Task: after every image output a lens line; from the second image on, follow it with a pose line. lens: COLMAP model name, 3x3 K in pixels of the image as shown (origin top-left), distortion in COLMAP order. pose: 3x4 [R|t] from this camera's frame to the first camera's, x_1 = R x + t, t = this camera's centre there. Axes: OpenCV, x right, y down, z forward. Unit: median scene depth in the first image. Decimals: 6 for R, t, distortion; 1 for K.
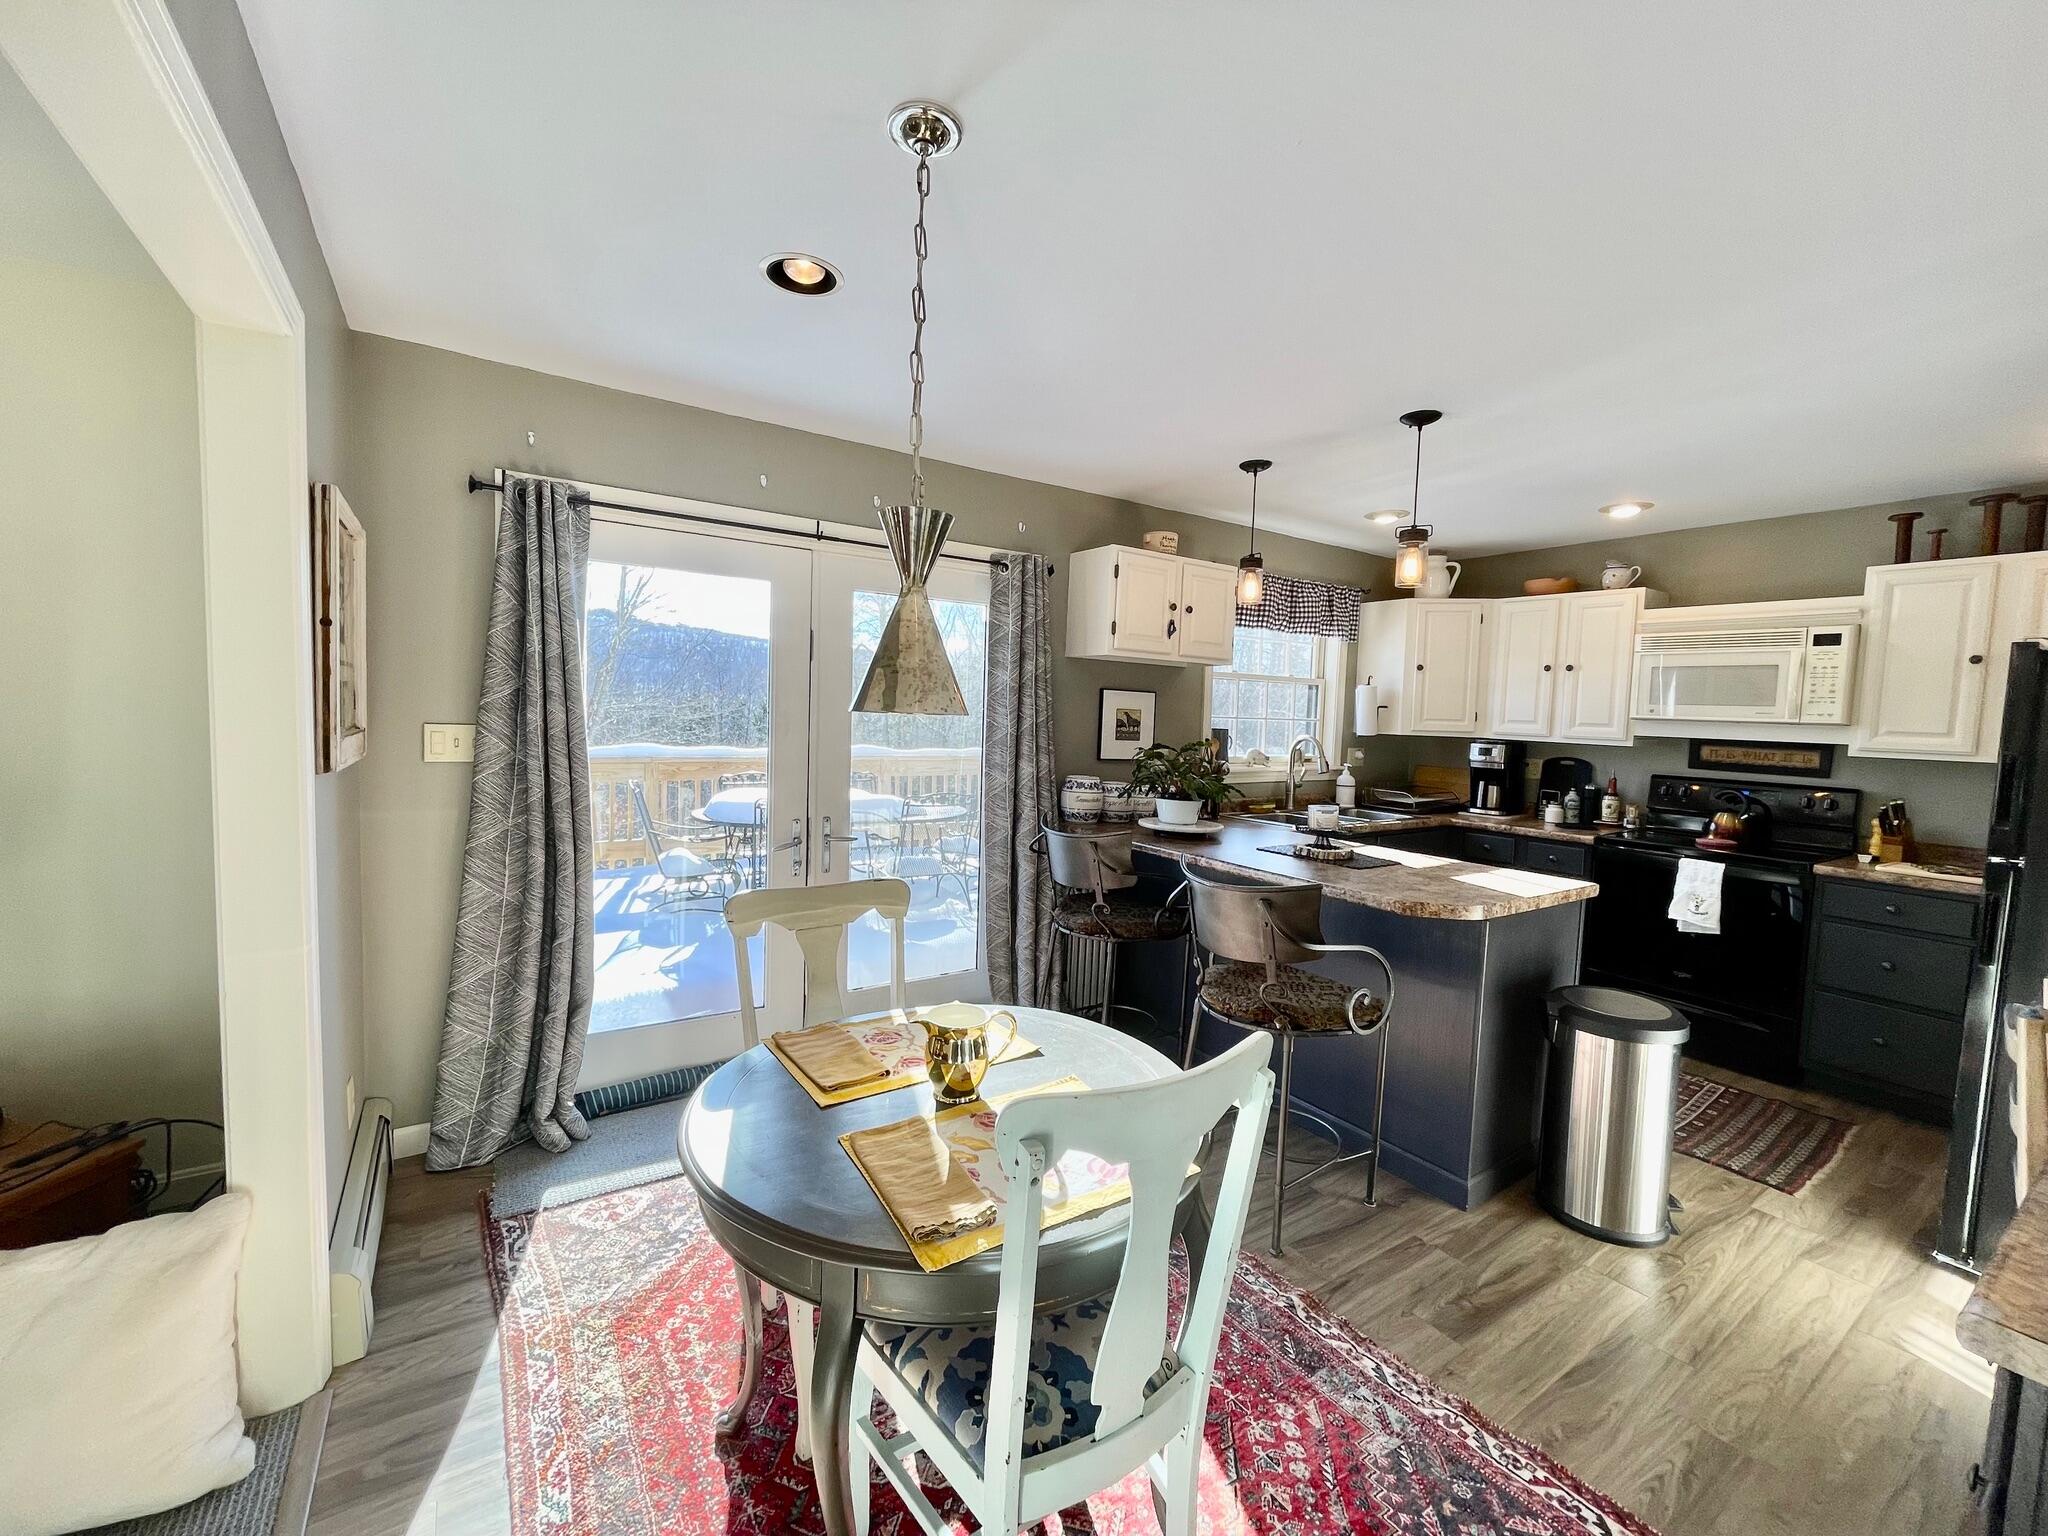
lens RADIAL K [[829.0, 0, 1024.0], [0, 829.0, 768.0], [0, 0, 1]] dist [-0.006196, 0.000986]
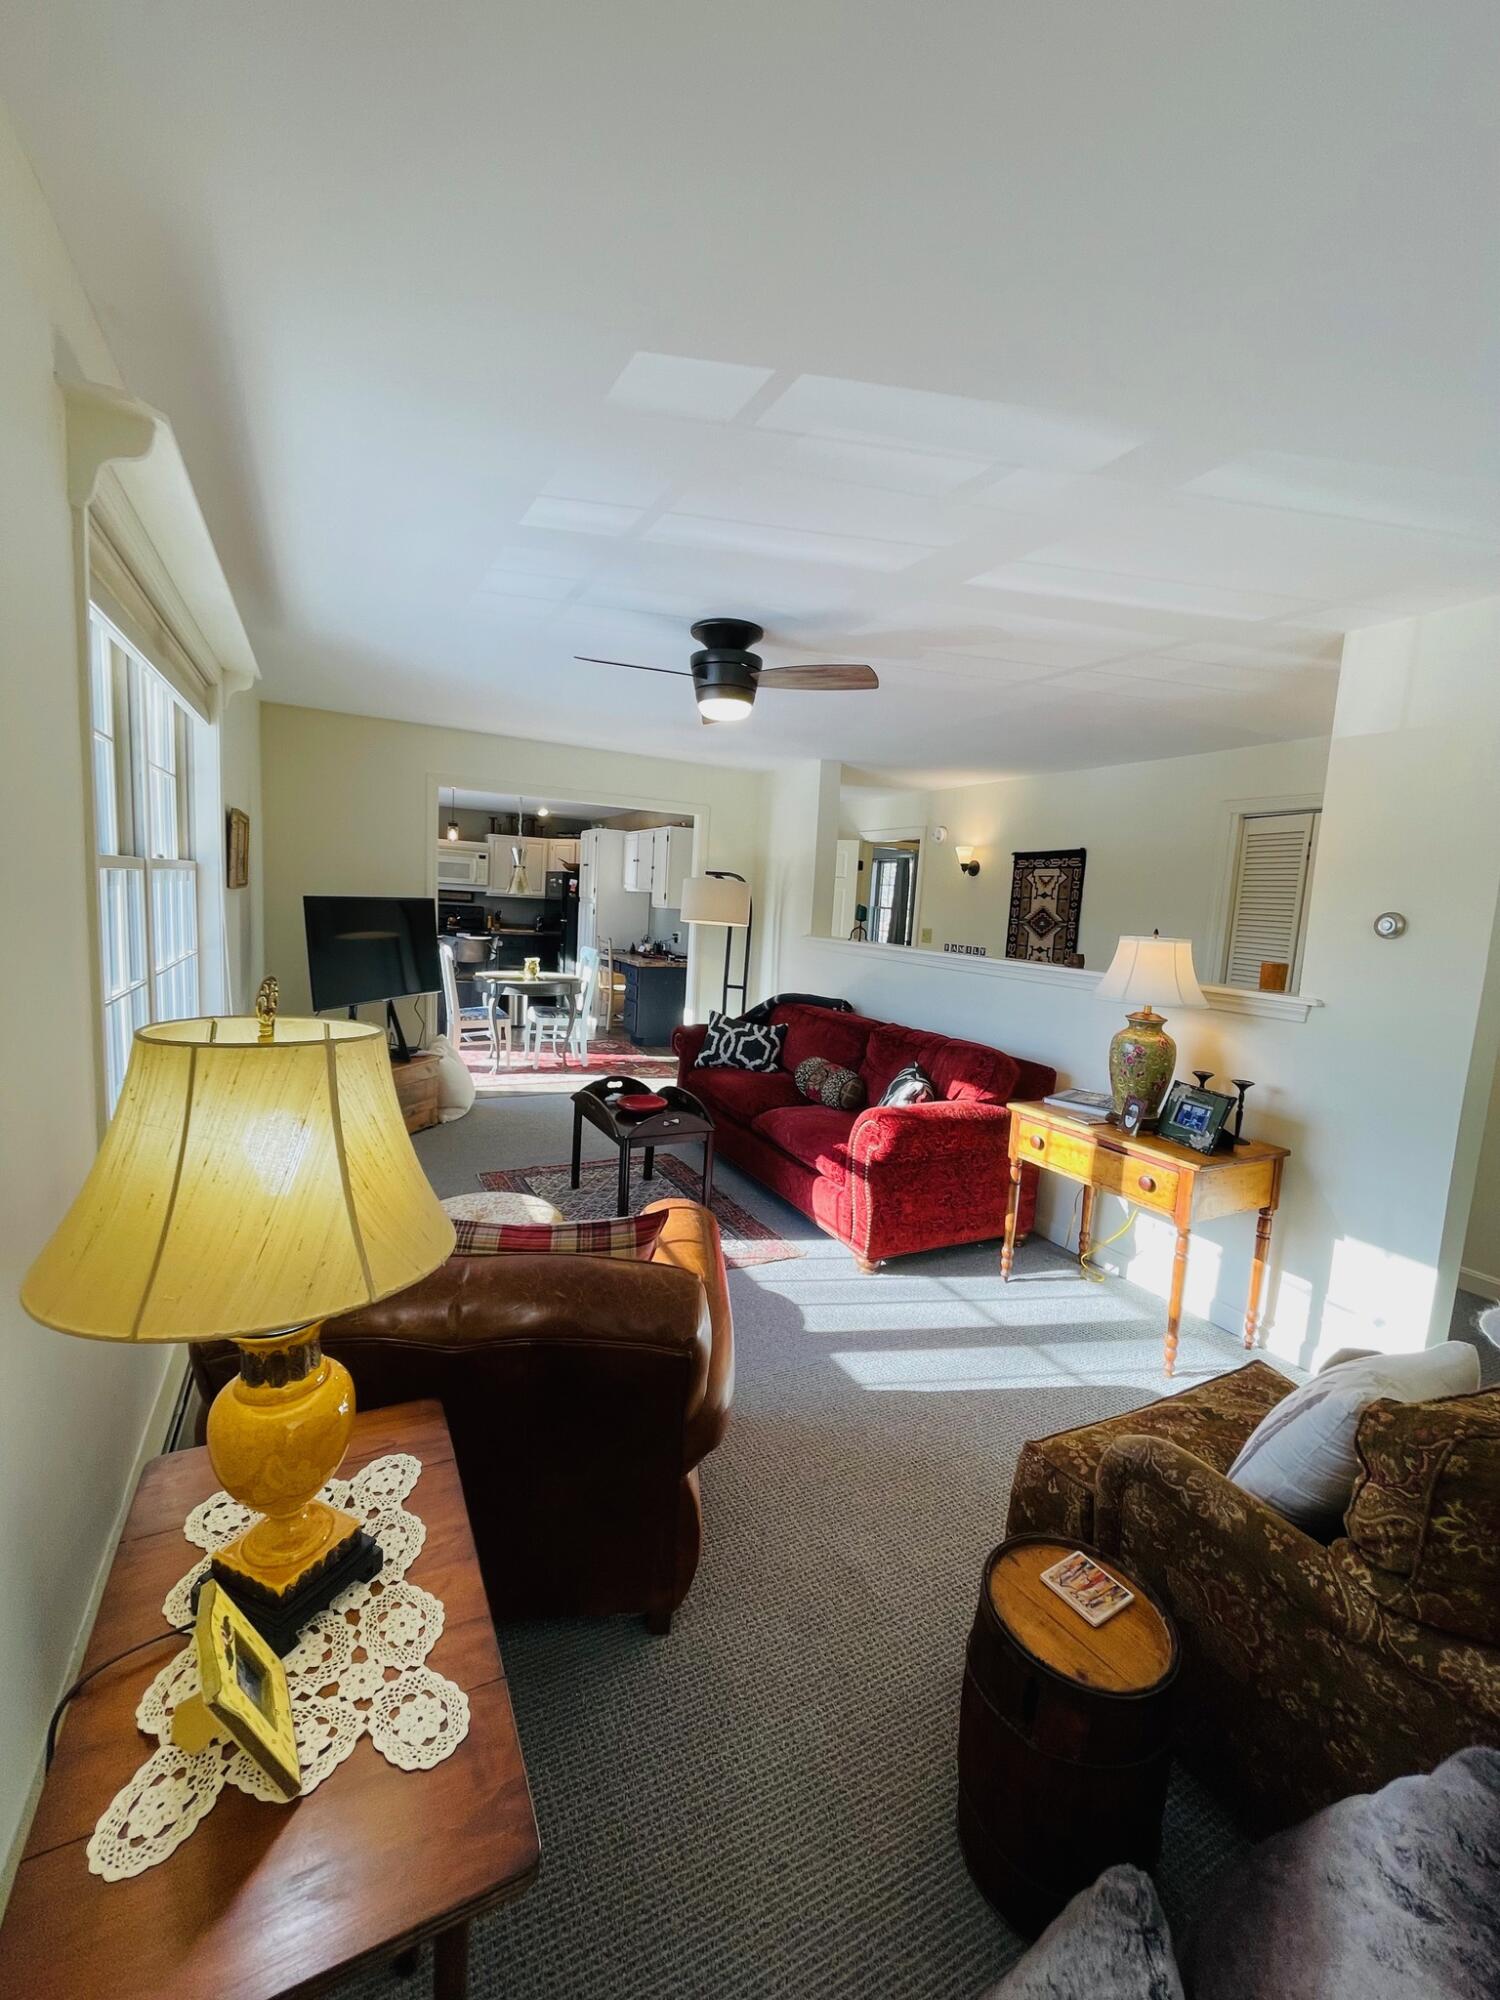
lens RADIAL K [[800.0, 0, 750.0], [0, 800.0, 1000.0], [0, 0, 1]] dist [-0.015726, 0.000014]
pose [[0.116617, -0.146554, 0.982305, -1.561441], [0.023807, 0.989181, 0.144753, -0.031798], [-0.992892, 0.006505, 0.118845, -0.265654]]
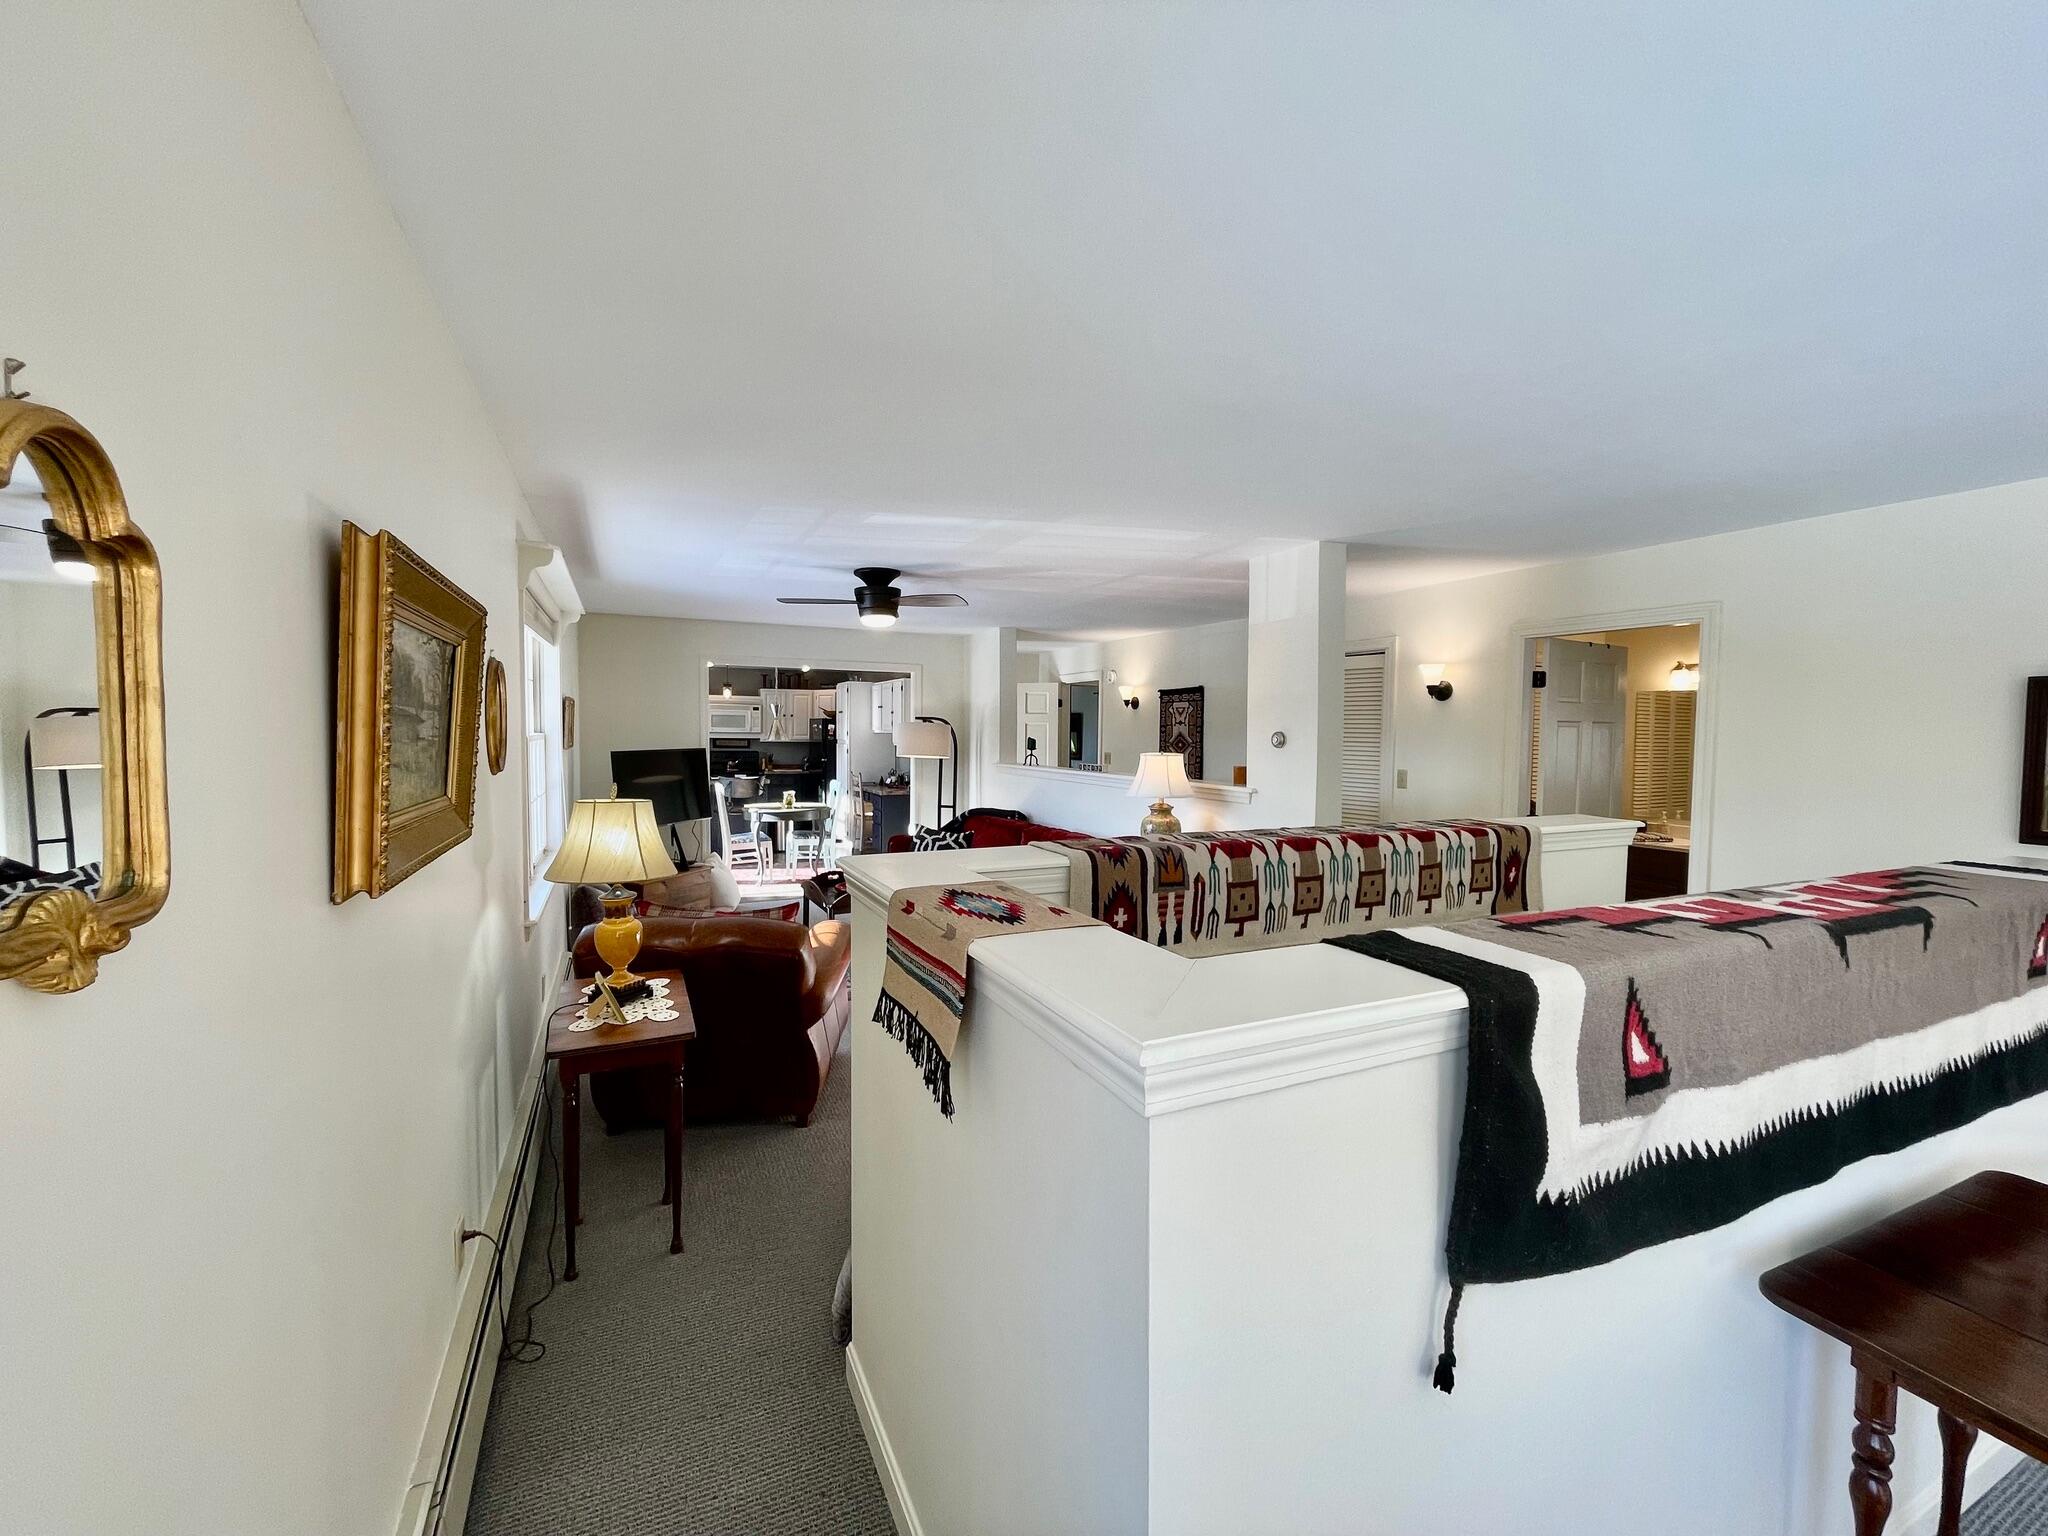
lens RADIAL K [[829.0, 0, 1024.0], [0, 829.0, 768.0], [0, 0, 1]] dist [-0.006196, 0.000986]
pose [[0.146105, -0.075177, 0.986408, -1.972256], [0.072033, 0.995270, 0.065183, -0.043377], [-0.986643, 0.061530, 0.150829, -0.535950]]
